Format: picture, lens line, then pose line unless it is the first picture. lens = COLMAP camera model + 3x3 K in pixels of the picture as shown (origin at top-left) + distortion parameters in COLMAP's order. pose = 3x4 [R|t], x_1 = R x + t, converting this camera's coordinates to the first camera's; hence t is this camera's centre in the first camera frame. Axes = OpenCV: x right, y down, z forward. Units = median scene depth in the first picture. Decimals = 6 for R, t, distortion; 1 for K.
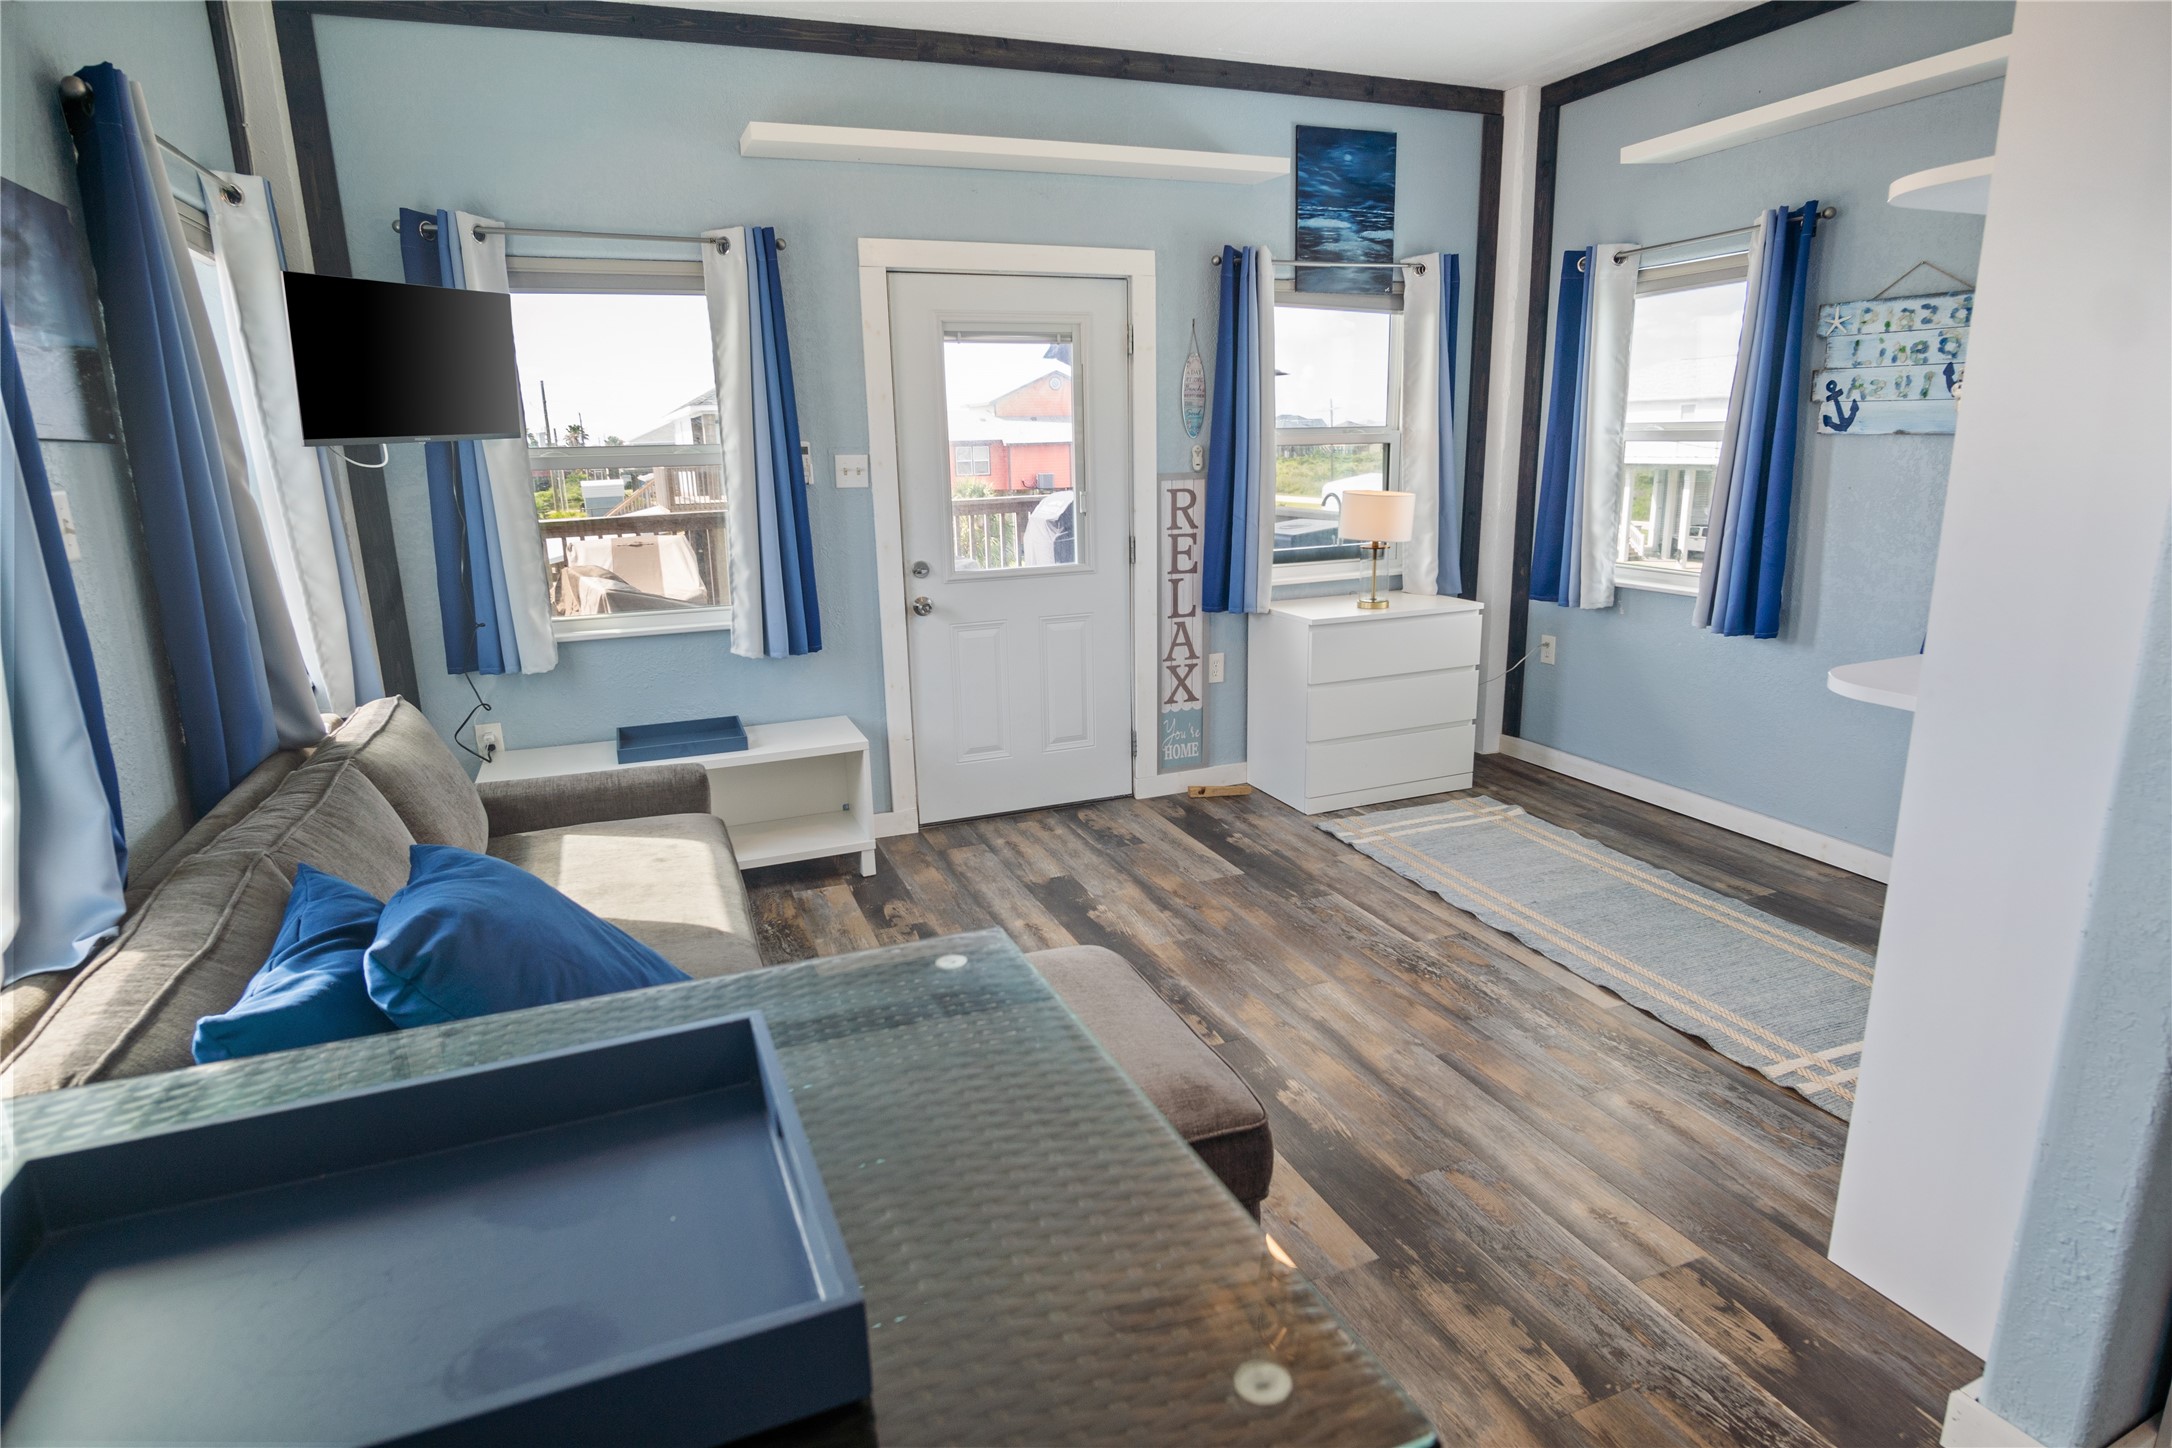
lens RADIAL K [[1156.6, 0, 1085.5], [0, 1156.6, 727.7], [0, 0, 1]] dist [-0.034612, 0.010697]
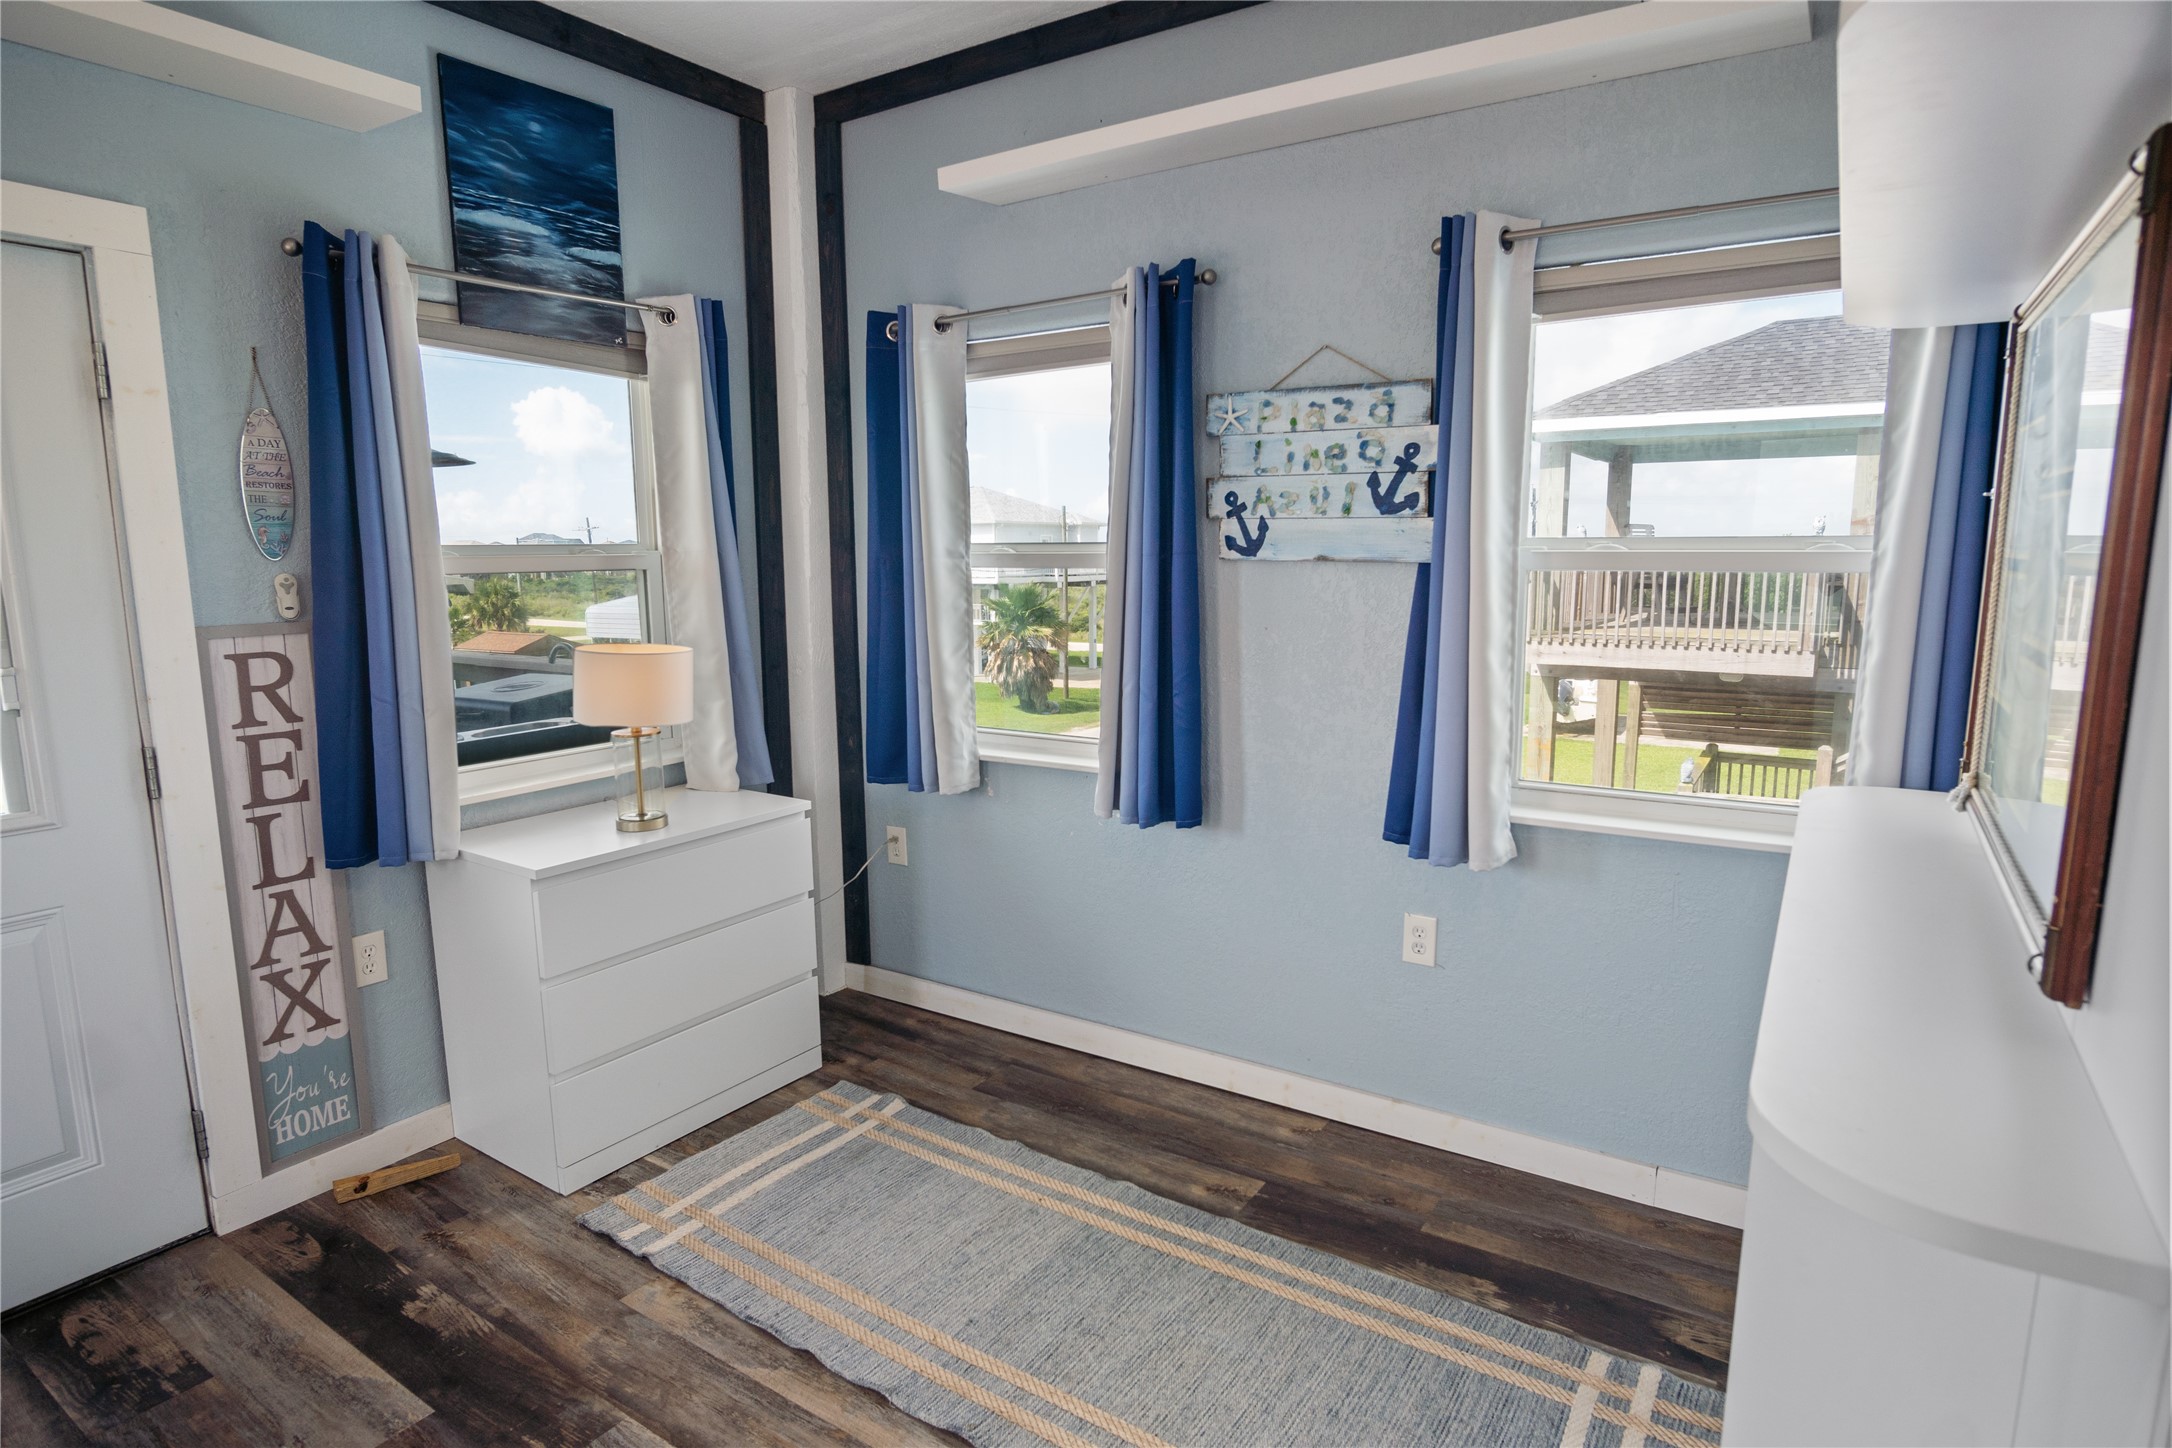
lens RADIAL K [[1156.6, 0, 1085.5], [0, 1156.6, 727.7], [0, 0, 1]] dist [-0.034612, 0.010697]
pose [[0.821814, -0.070849, 0.565333, 0.099014], [0.127405, 0.989964, -0.061142, -0.090620], [-0.555328, 0.122274, 0.822593, 0.351046]]
